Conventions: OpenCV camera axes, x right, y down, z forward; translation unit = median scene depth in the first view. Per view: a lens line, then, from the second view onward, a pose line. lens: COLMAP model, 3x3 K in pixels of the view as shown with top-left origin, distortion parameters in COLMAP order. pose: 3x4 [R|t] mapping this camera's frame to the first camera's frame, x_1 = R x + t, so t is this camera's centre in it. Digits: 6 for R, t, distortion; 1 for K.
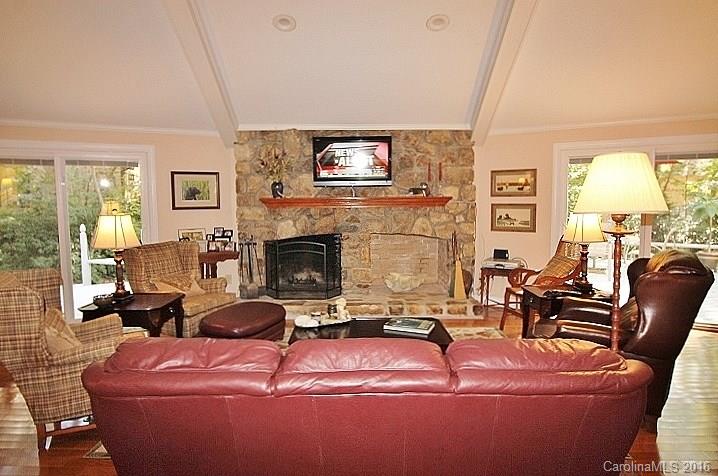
lens RADIAL K [[441.6, 0, 358.1], [0, 441.6, 234.6], [0, 0, 1]] dist [0.029706, -0.000672]
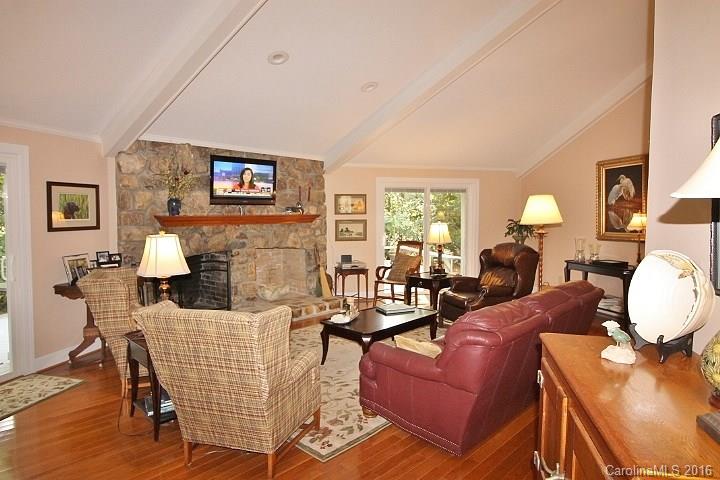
lens RADIAL K [[442.8, 0, 355.9], [0, 442.8, 240.0], [0, 0, 1]] dist [0.029706, -0.000672]
pose [[0.687626, -0.041875, 0.724856, -0.595682], [0.061202, 0.998125, -0.000397, -0.008315], [-0.723481, 0.044635, 0.688900, 0.081685]]
